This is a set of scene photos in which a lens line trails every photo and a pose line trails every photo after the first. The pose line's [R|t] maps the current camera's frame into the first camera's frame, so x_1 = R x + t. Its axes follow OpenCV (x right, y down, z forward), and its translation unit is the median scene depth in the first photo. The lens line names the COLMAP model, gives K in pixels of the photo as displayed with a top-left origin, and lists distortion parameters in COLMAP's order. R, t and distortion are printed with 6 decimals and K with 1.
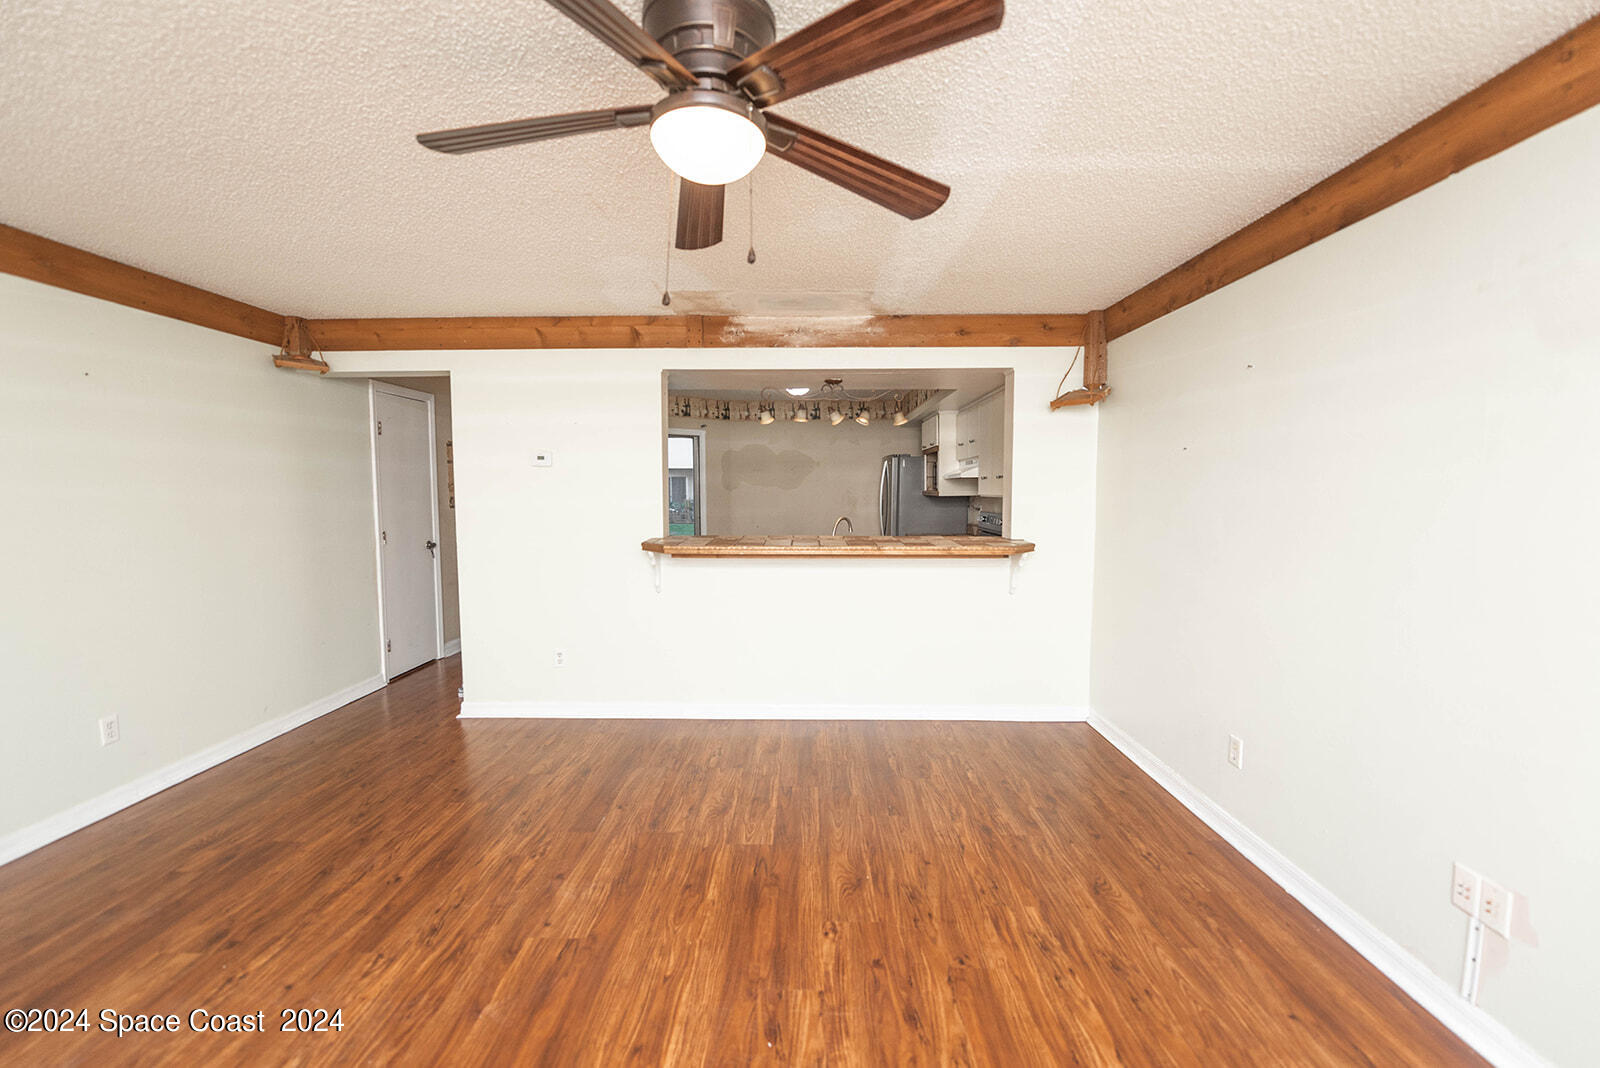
lens RADIAL K [[646.3, 0, 800.0], [0, 646.3, 534.0], [0, 0, 1]] dist [-0.005870, -0.000383]
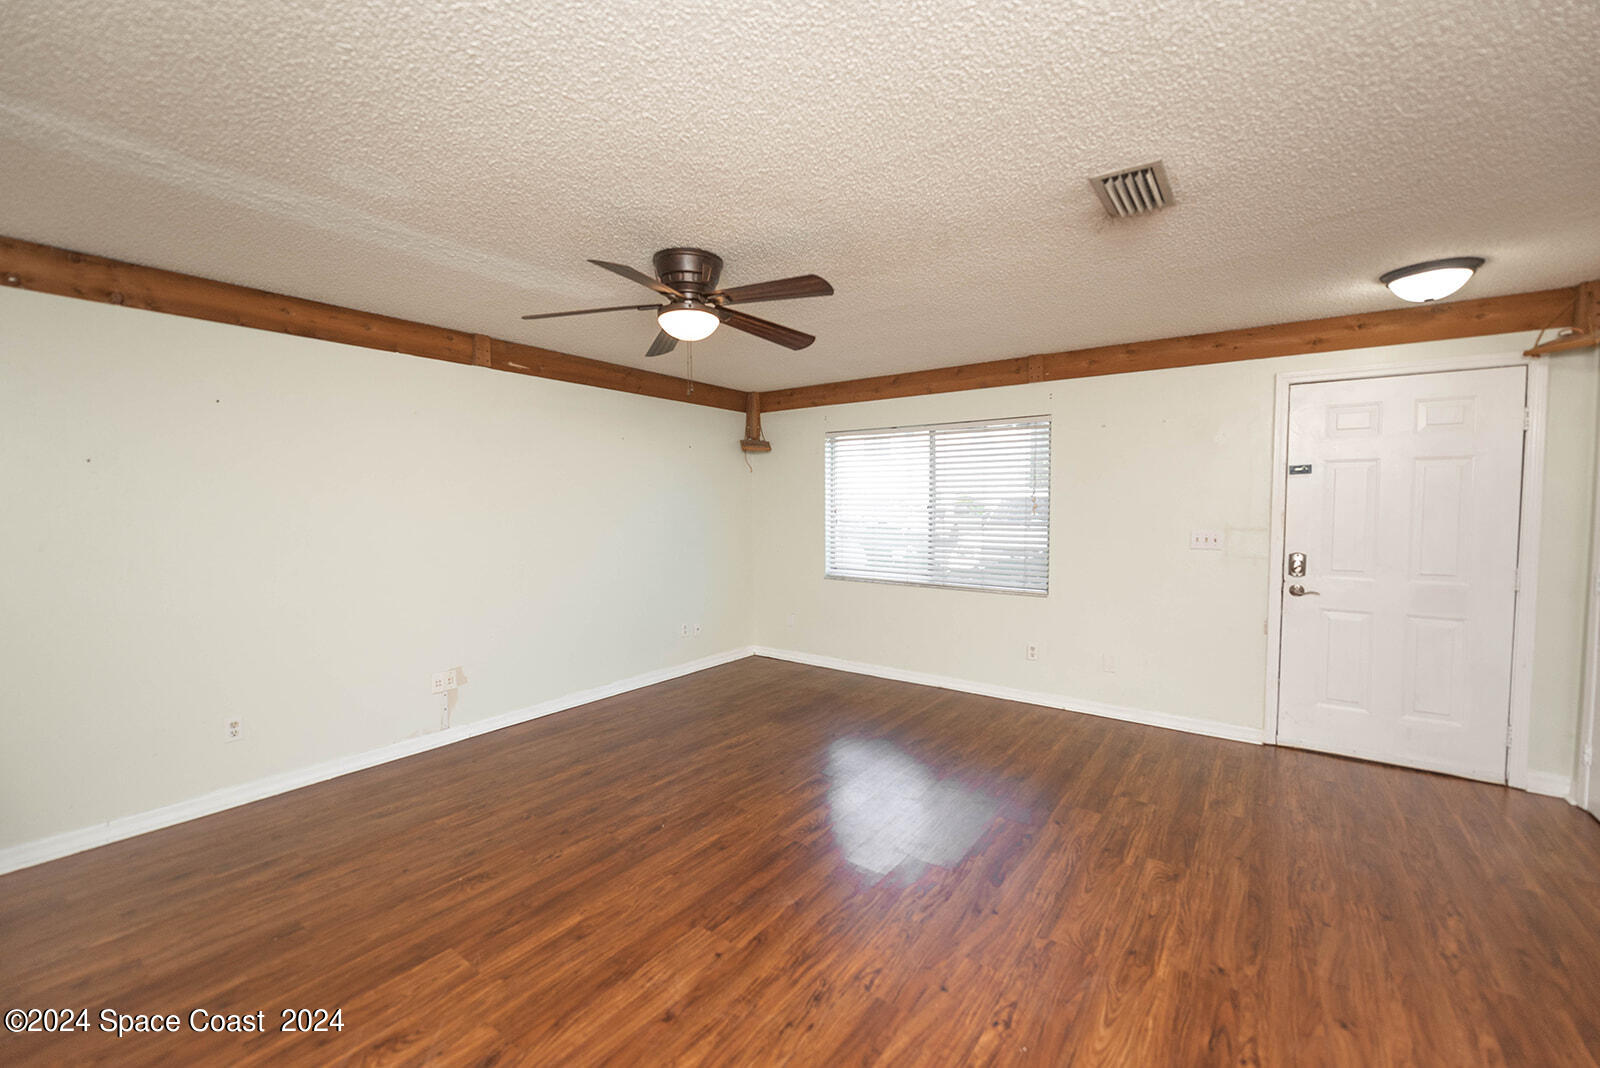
lens RADIAL K [[645.8, 0, 796.7], [0, 645.8, 535.8], [0, 0, 1]] dist [-0.000847, -0.003944]
pose [[-0.813173, -0.026719, 0.581408, -0.930090], [0.043433, 0.993375, 0.106398, -0.101415], [-0.580399, 0.111772, -0.806625, 1.478911]]
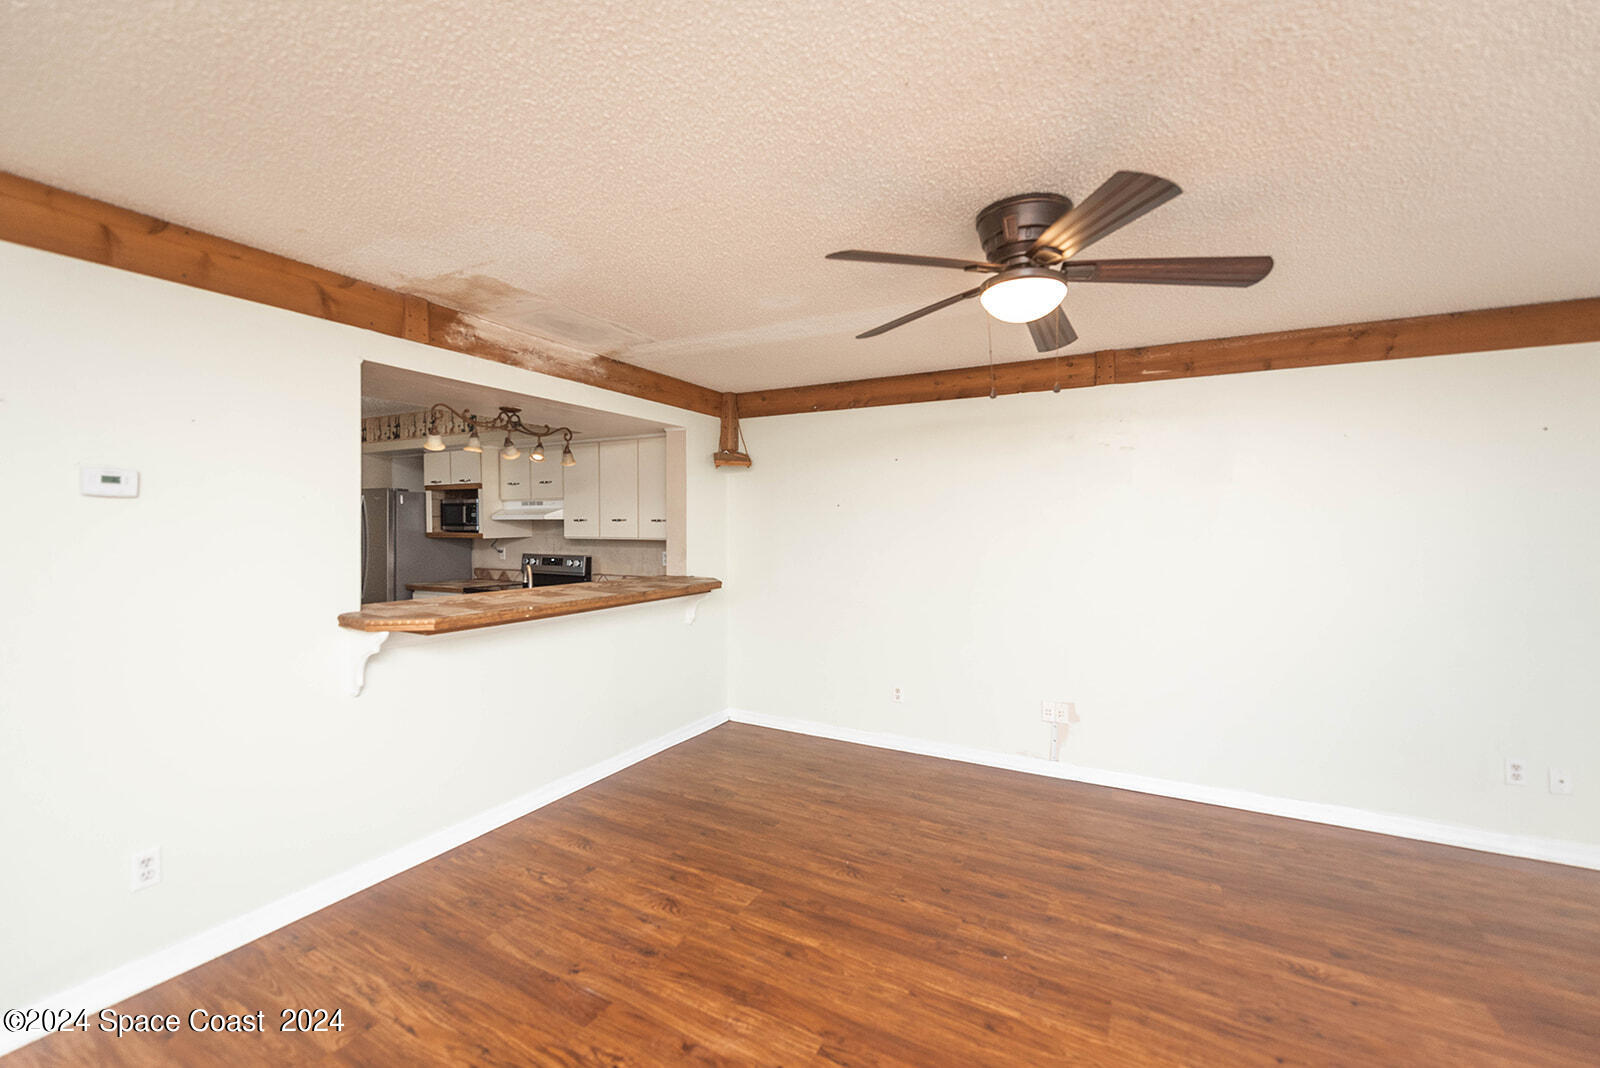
lens RADIAL K [[645.8, 0, 796.7], [0, 645.8, 535.8], [0, 0, 1]] dist [-0.000847, -0.003944]
pose [[0.465028, -0.014251, 0.885181, -0.996431], [0.060977, 0.998011, -0.015967, -0.056292], [-0.883194, 0.061401, 0.464972, 0.499502]]
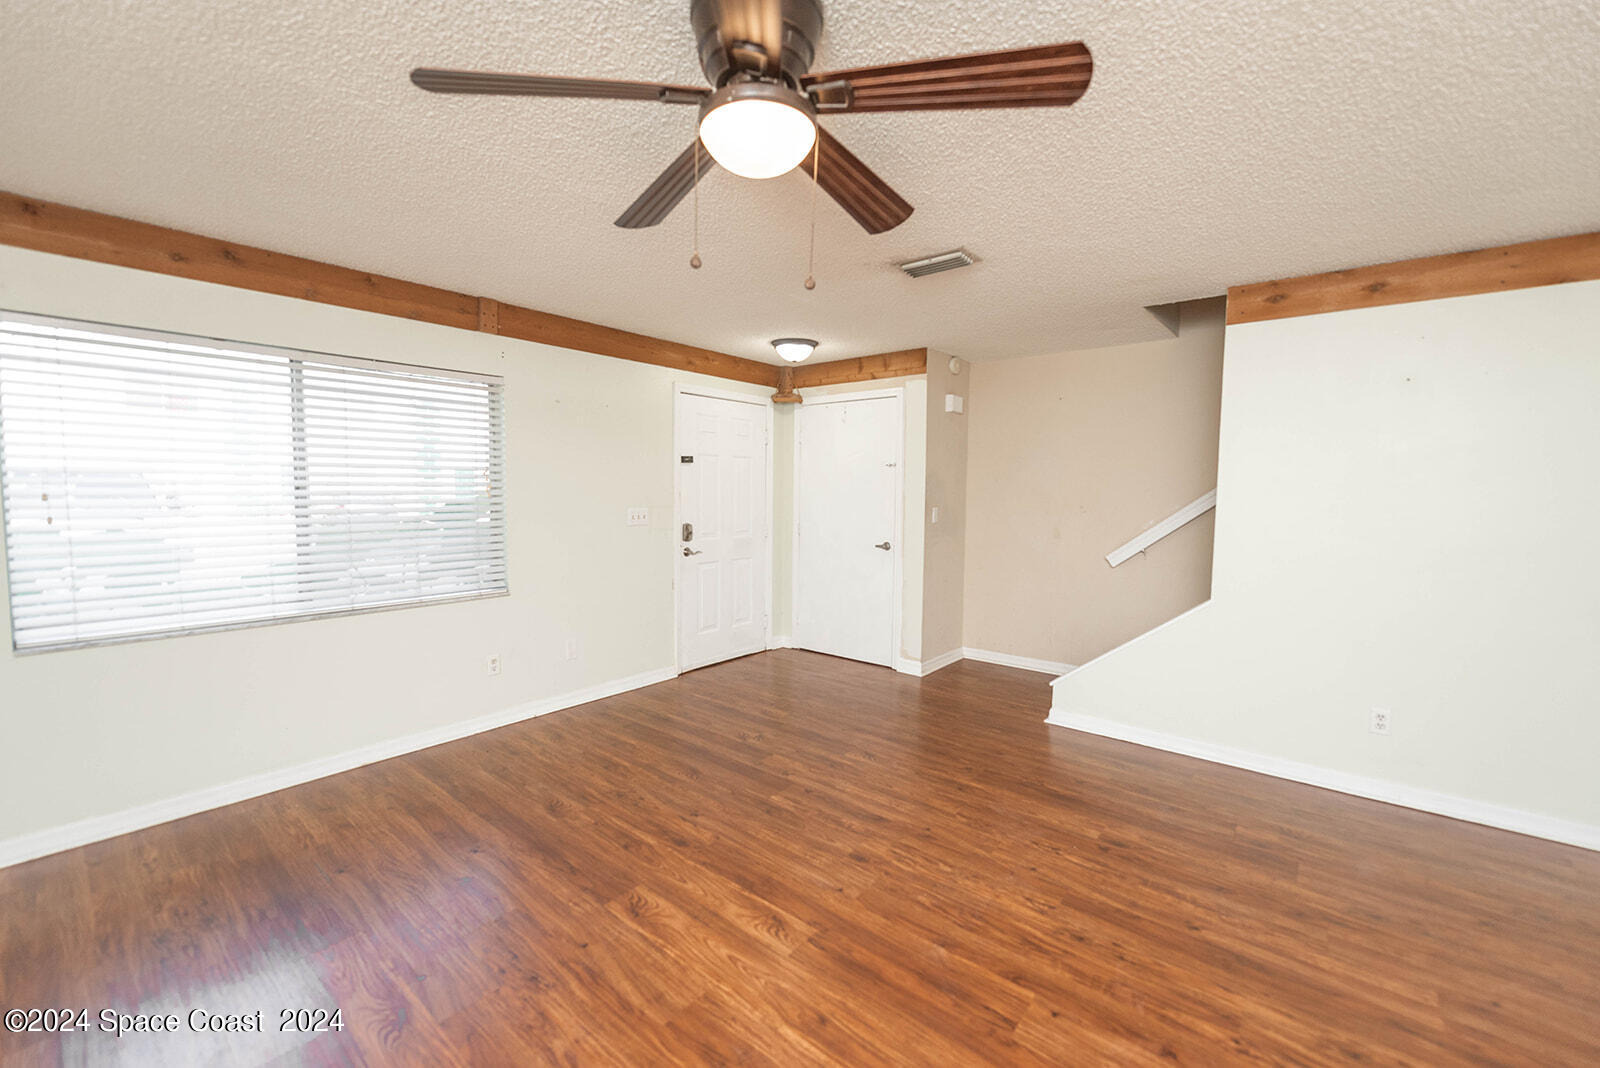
lens RADIAL K [[645.8, 0, 796.7], [0, 645.8, 535.8], [0, 0, 1]] dist [-0.000847, -0.003944]
pose [[-0.626050, 0.055922, -0.777775, 0.382623], [-0.062537, 0.990612, 0.121563, -0.074304], [0.777271, 0.124744, -0.616675, 1.061040]]
